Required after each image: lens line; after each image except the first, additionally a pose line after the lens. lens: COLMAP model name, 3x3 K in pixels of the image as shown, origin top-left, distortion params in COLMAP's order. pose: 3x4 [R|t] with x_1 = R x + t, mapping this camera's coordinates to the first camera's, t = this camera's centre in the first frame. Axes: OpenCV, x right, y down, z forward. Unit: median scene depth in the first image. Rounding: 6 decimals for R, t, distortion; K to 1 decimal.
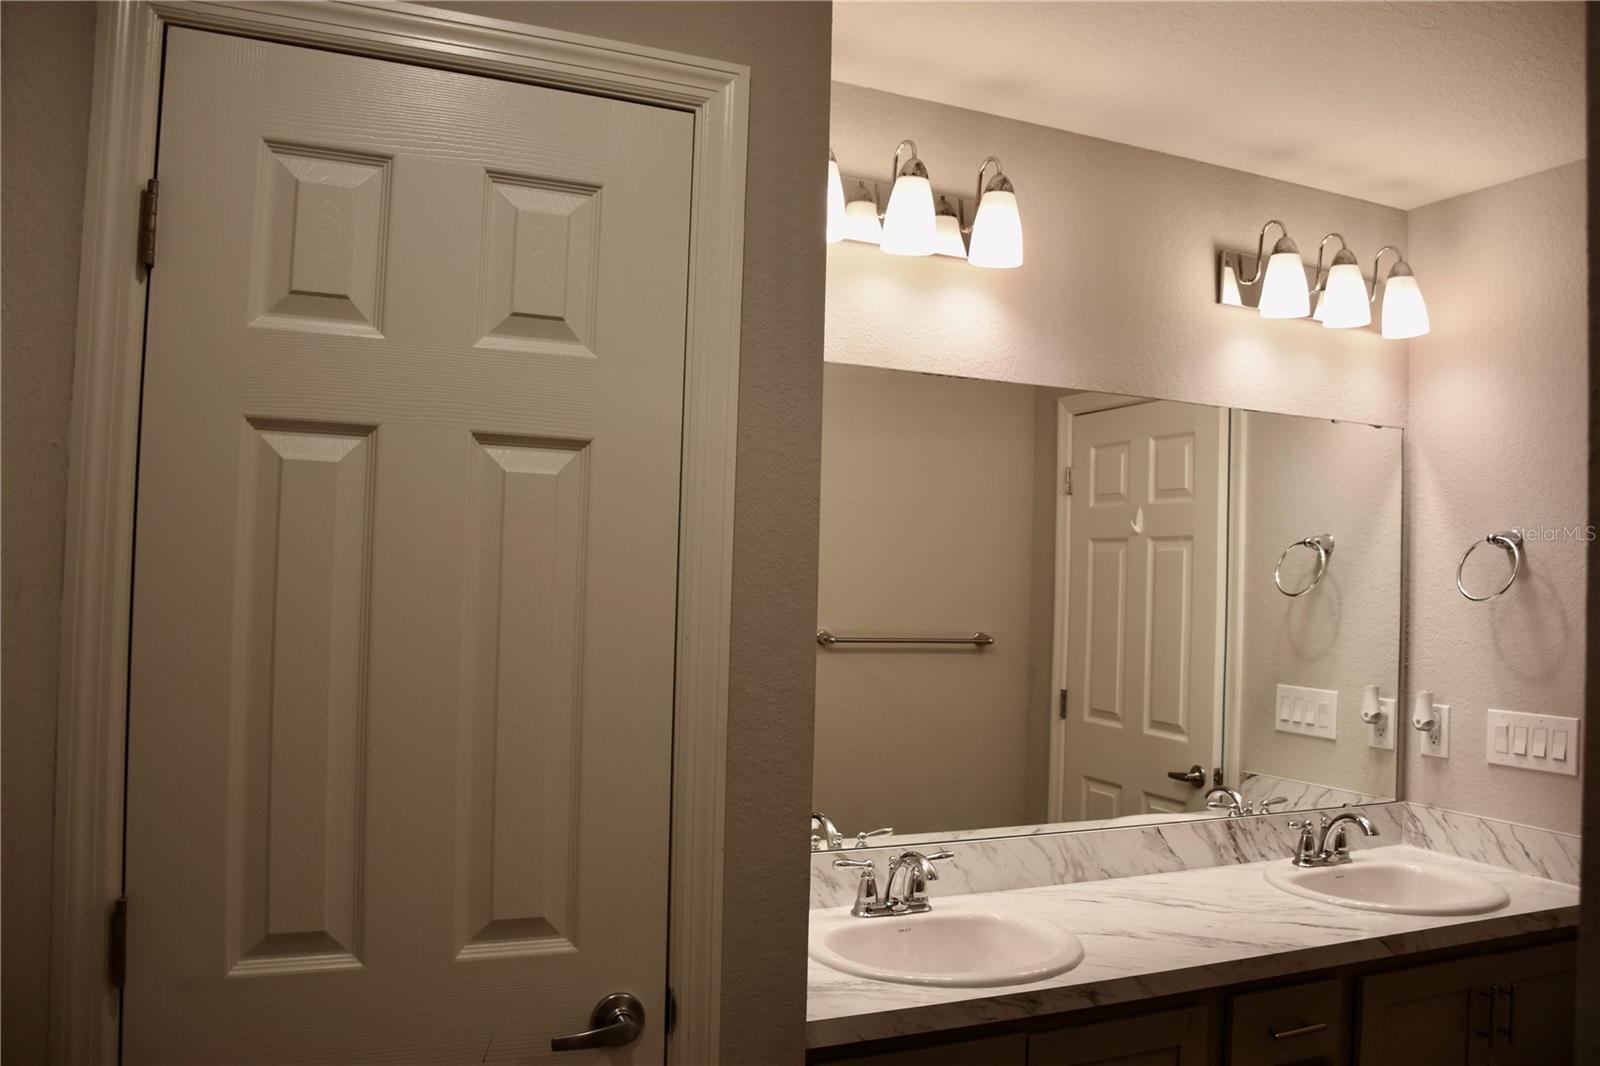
lens RADIAL K [[1278.8, 0, 799.2], [0, 1278.8, 539.6], [0, 0, 1]] dist [-0.125406, 0.073073]
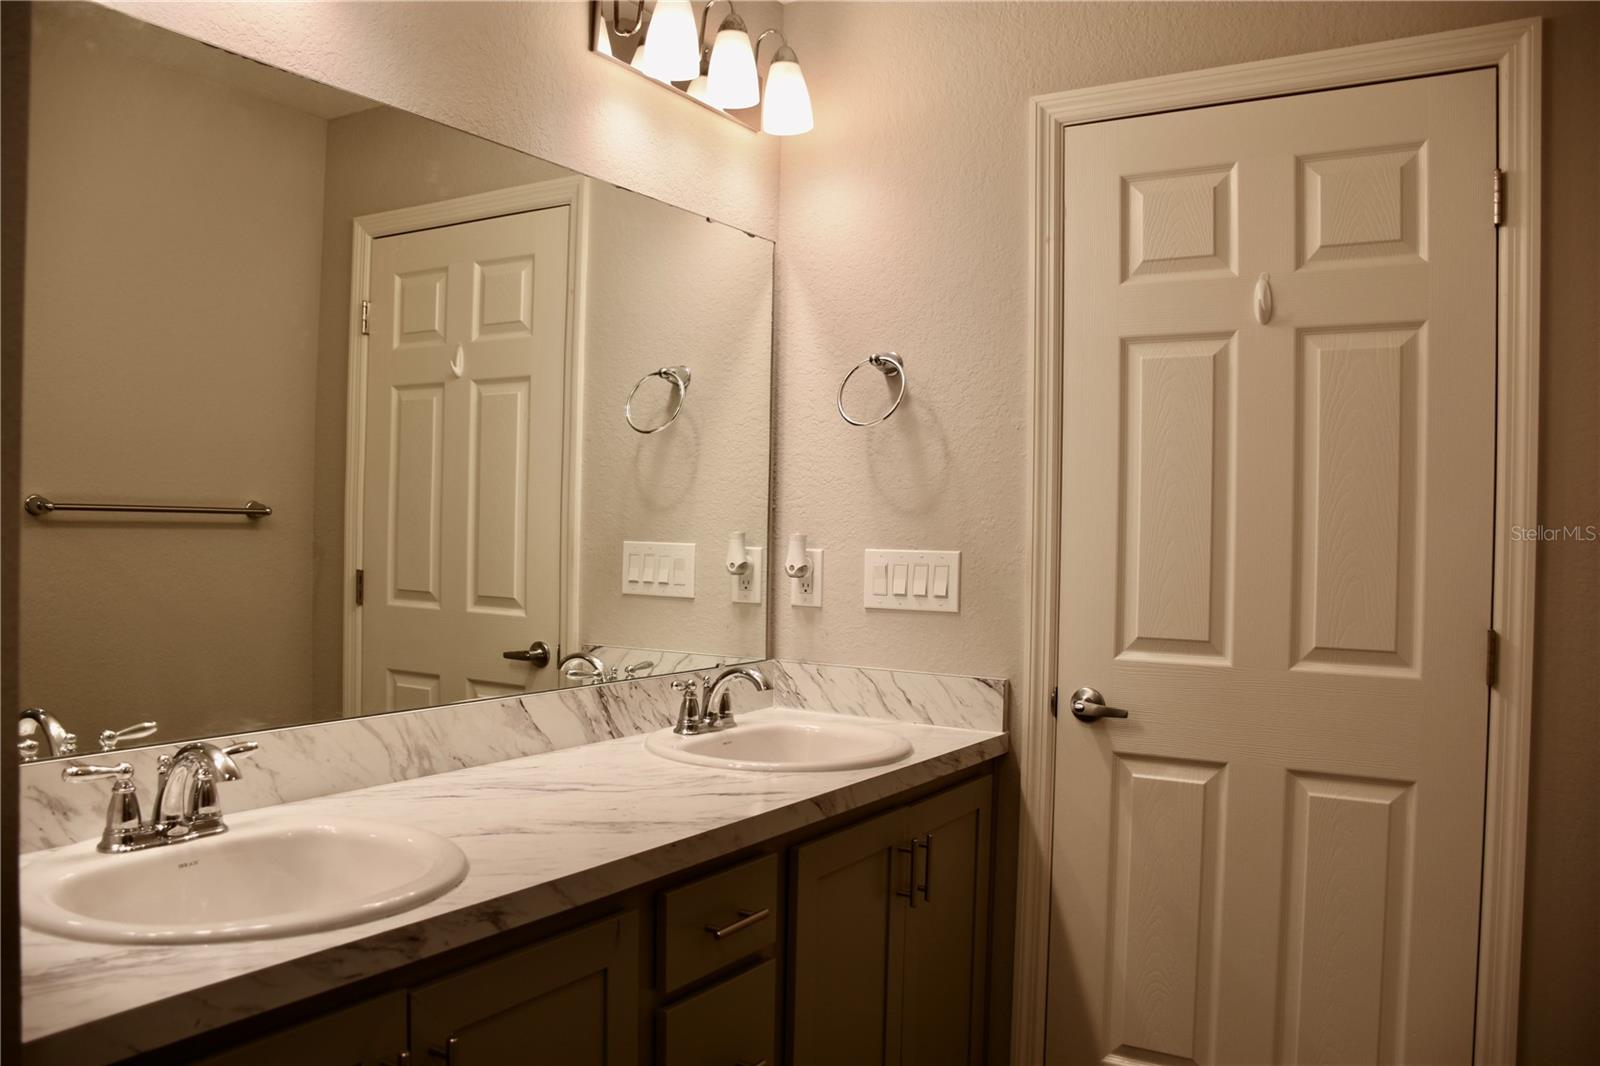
lens RADIAL K [[1278.8, 0, 809.6], [0, 1278.8, 530.1], [0, 0, 1]] dist [-0.125406, 0.073073]
pose [[0.835718, -0.015315, 0.548946, 0.002974], [-0.010383, 0.998992, 0.043678, 0.084343], [-0.549061, -0.042202, 0.834716, 0.238326]]
